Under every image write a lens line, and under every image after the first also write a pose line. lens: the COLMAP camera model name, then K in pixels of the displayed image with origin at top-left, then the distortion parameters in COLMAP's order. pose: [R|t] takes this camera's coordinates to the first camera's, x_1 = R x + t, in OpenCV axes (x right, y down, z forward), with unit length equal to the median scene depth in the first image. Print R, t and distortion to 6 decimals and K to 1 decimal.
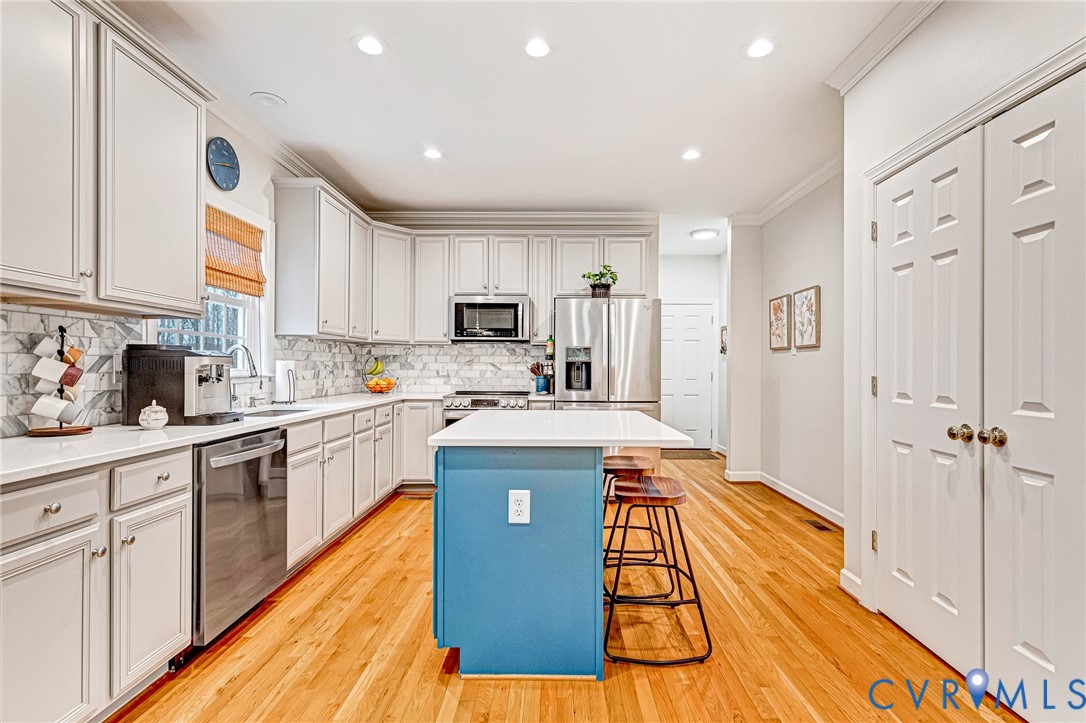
lens RADIAL K [[517.5, 0, 542.1], [0, 517.5, 366.5], [0, 0, 1]] dist [0.003967, 0.000027]
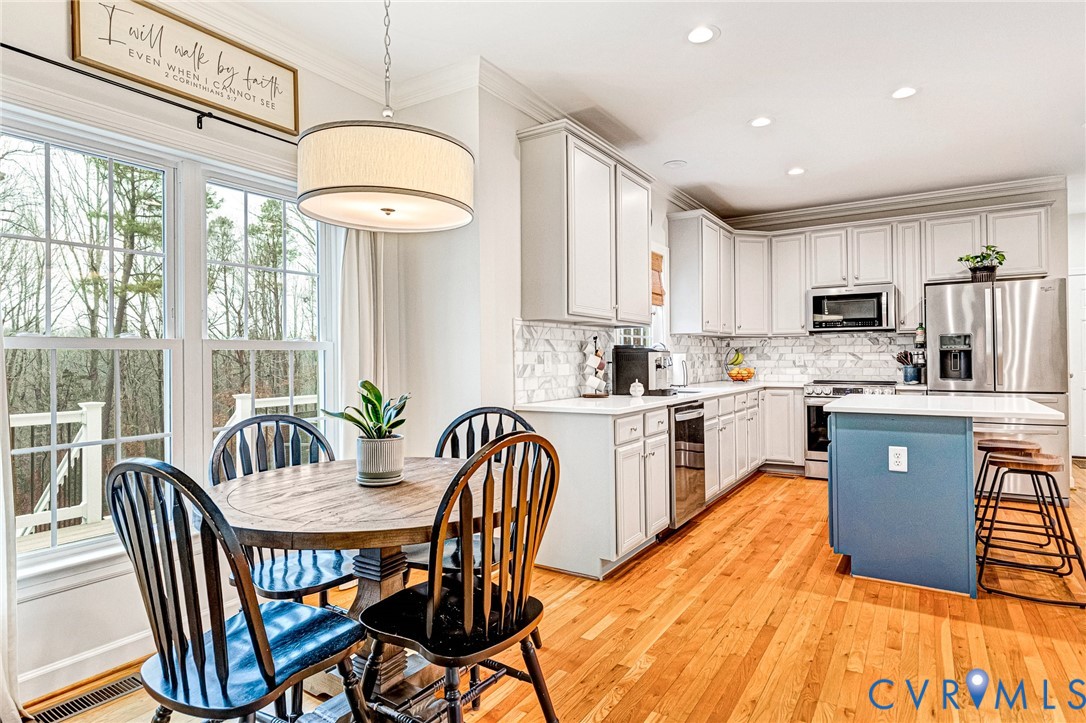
lens RADIAL K [[597.3, 0, 543.6], [0, 597.3, 352.1], [0, 0, 1]] dist [0.000955, -0.000908]
pose [[0.855066, -0.017434, -0.518226, -0.009127], [0.012229, 0.999835, -0.013459, 0.000502], [0.518375, 0.005170, 0.855138, -0.338500]]
